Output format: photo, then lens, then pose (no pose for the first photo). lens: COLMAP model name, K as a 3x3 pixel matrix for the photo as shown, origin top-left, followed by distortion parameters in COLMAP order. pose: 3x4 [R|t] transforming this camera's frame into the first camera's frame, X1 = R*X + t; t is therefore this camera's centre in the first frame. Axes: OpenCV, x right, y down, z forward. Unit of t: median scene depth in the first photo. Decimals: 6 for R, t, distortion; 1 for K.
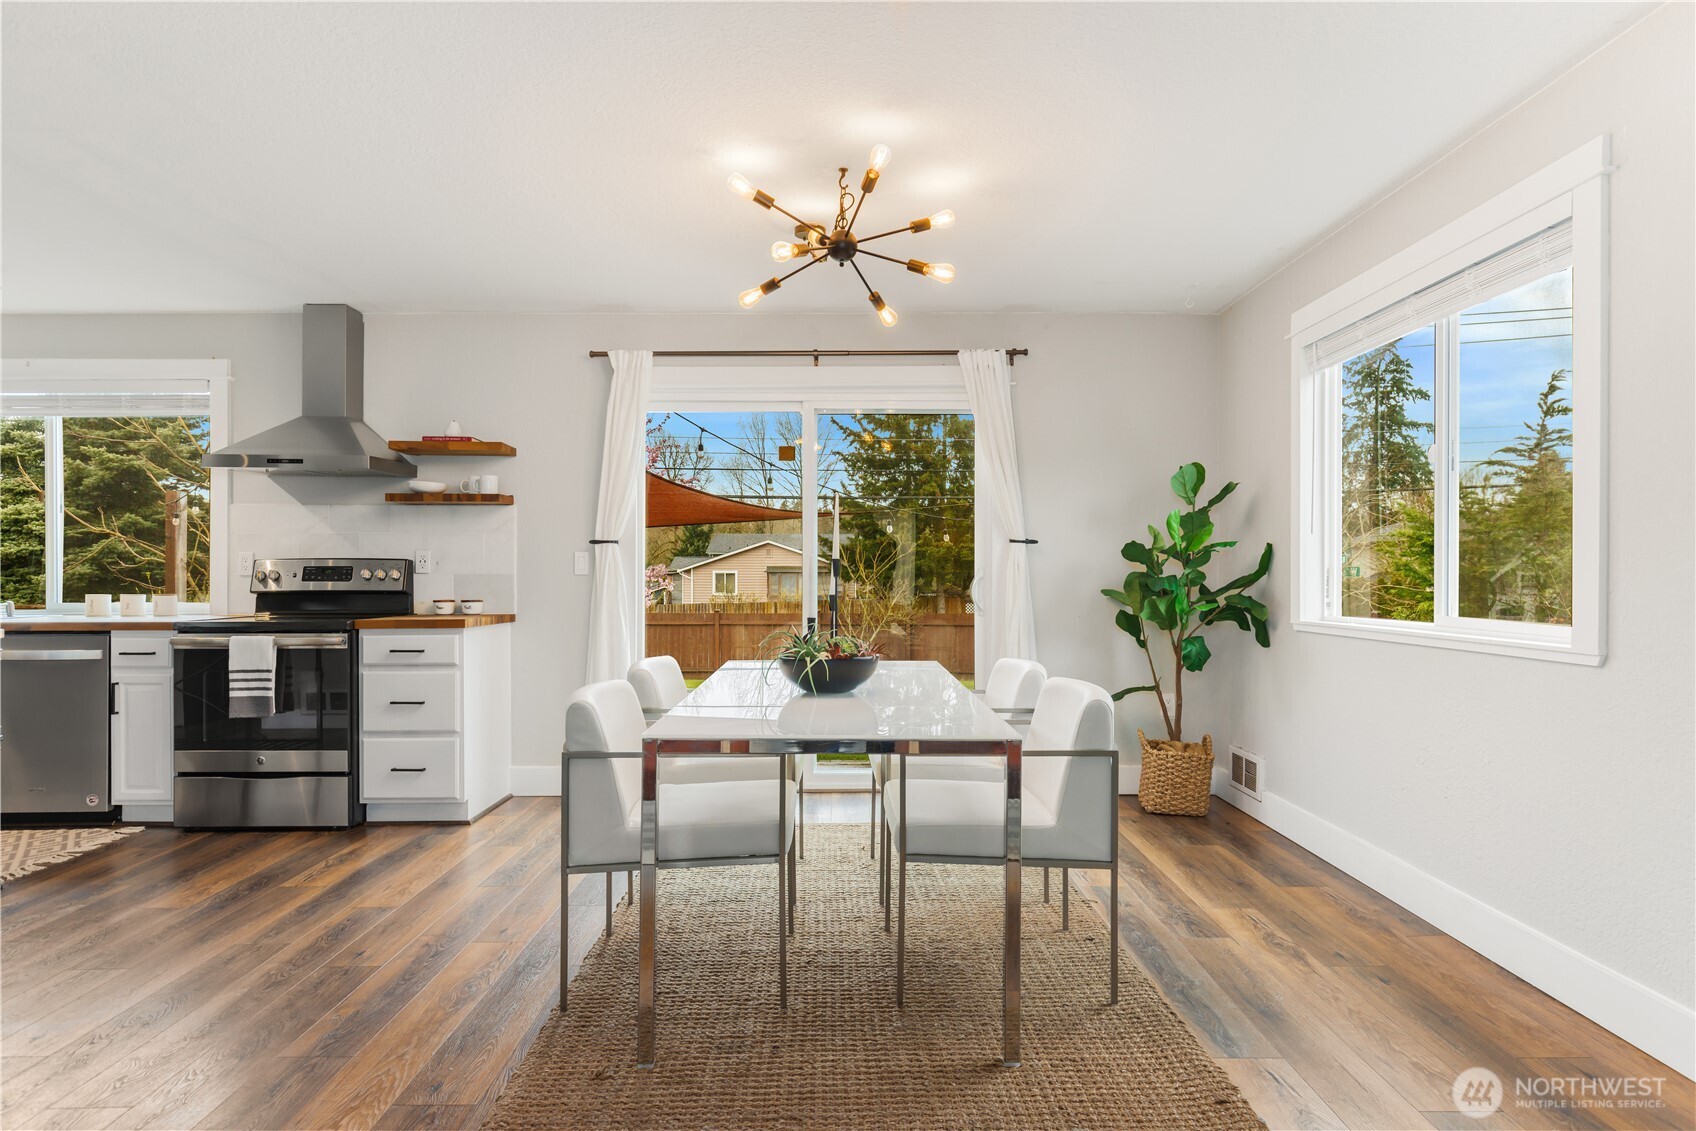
lens RADIAL K [[1011.6, 0, 847.2], [0, 1011.6, 567.5], [0, 0, 1]] dist [0.000528, -0.001071]
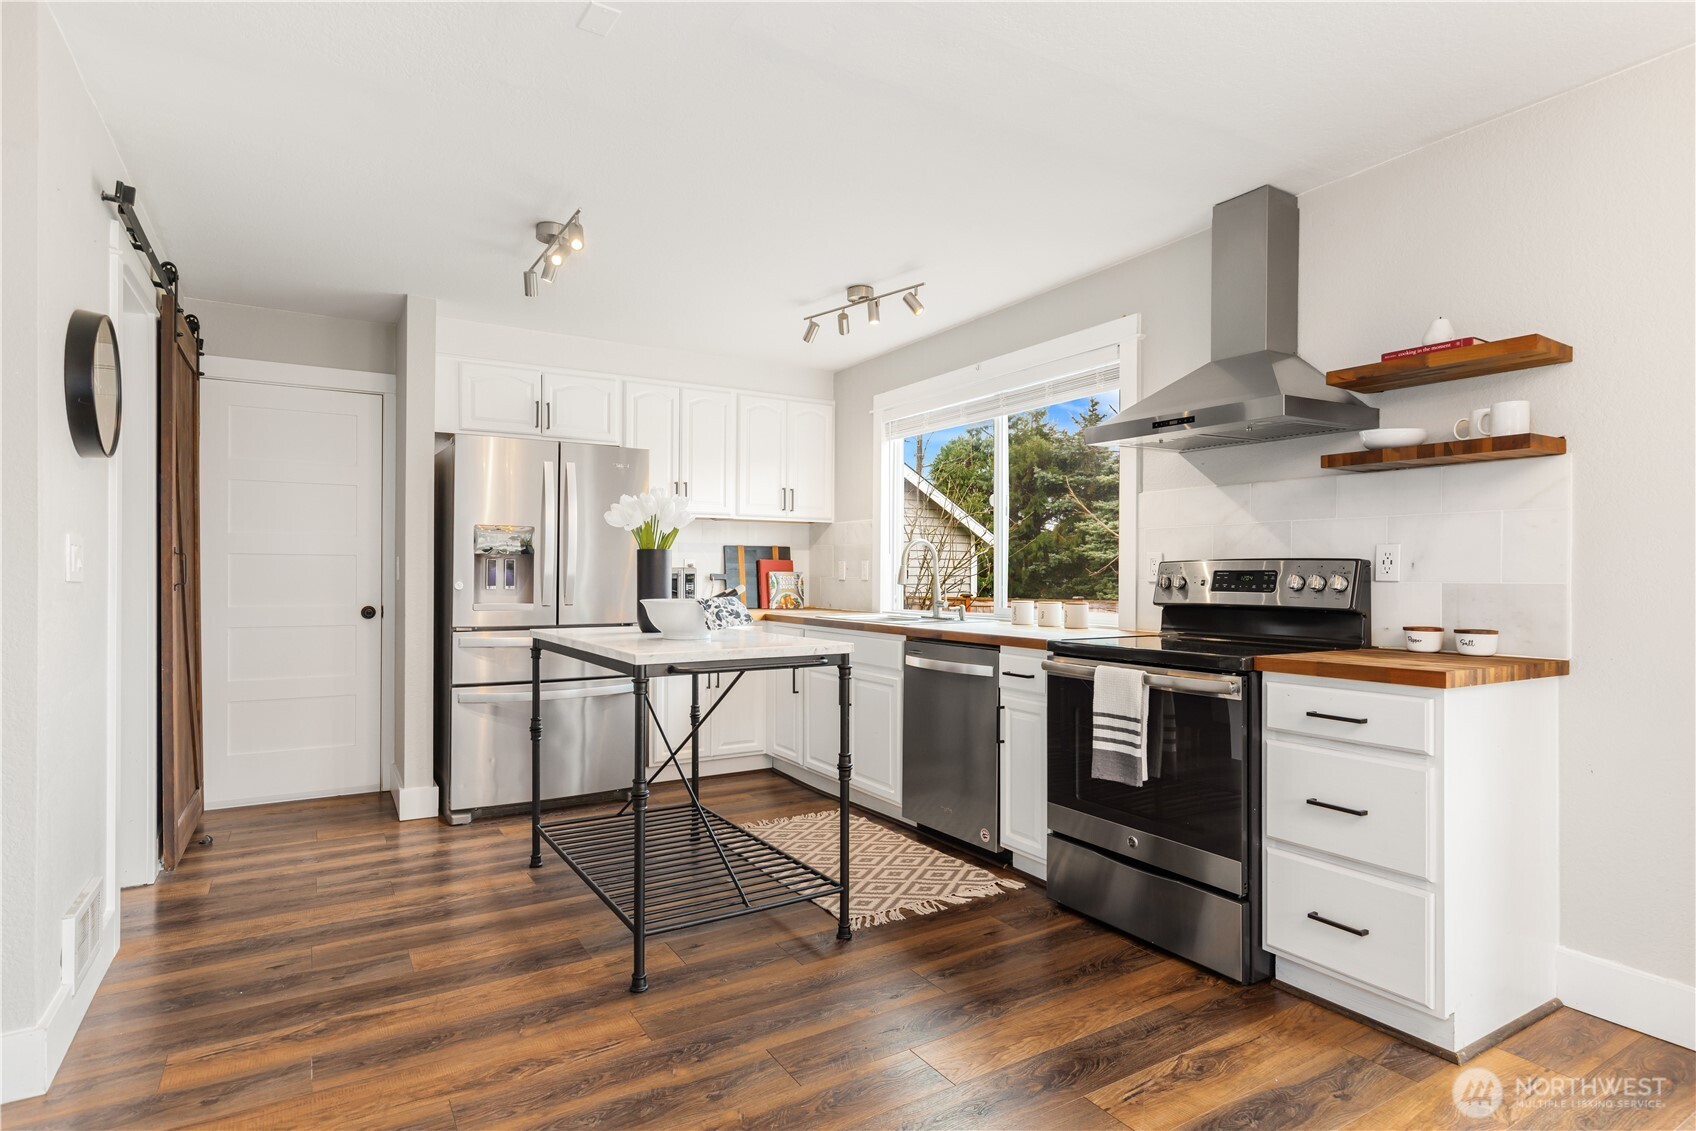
lens RADIAL K [[907.1, 0, 846.9], [0, 907.1, 568.5], [0, 0, 1]] dist [0.003165, -0.001018]
pose [[0.530451, -0.001461, -0.847714, -0.140927], [0.000048, 0.999999, -0.001693, -0.001330], [0.847716, 0.000857, 0.530450, 0.478343]]
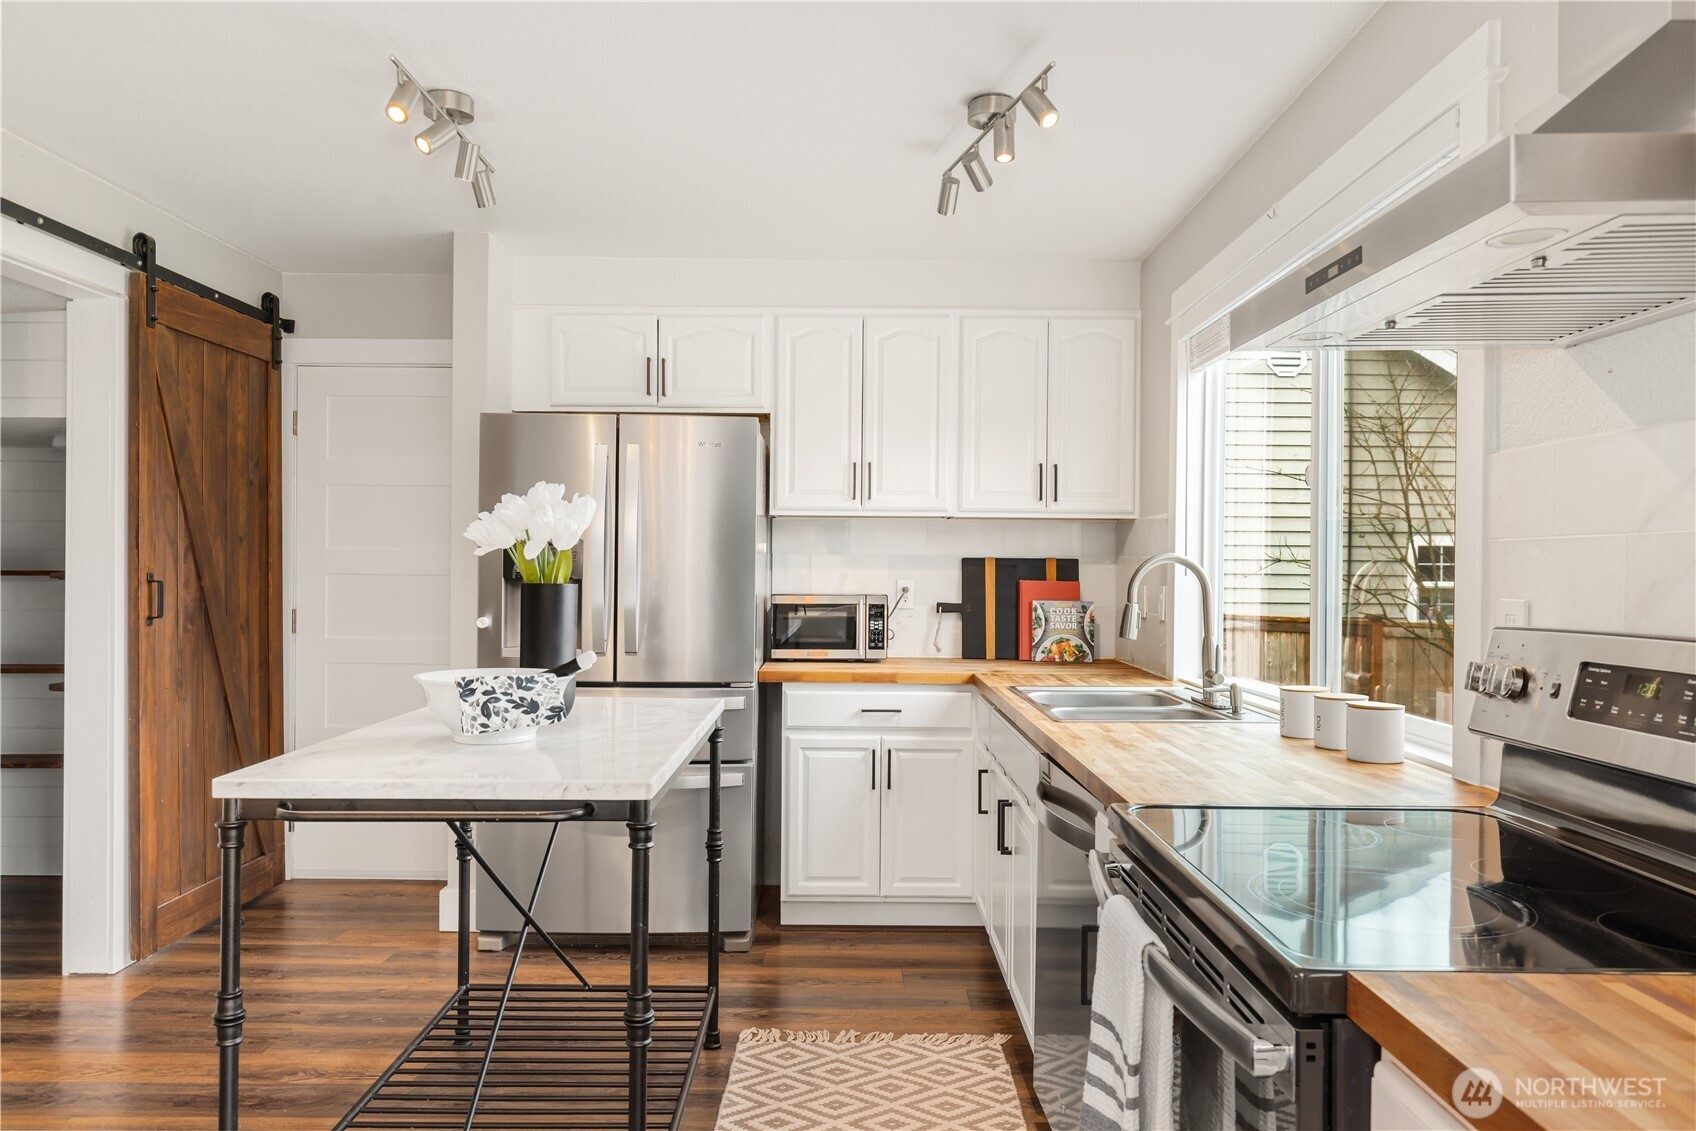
lens RADIAL K [[1187.5, 0, 847.3], [0, 1187.5, 567.1], [0, 0, 1]] dist [-0.013334, -0.003863]
pose [[0.010065, 0.000073, -0.999949, -0.255957], [-0.004013, 0.999992, 0.000032, -0.027309], [0.999941, 0.004012, 0.010065, 0.891445]]
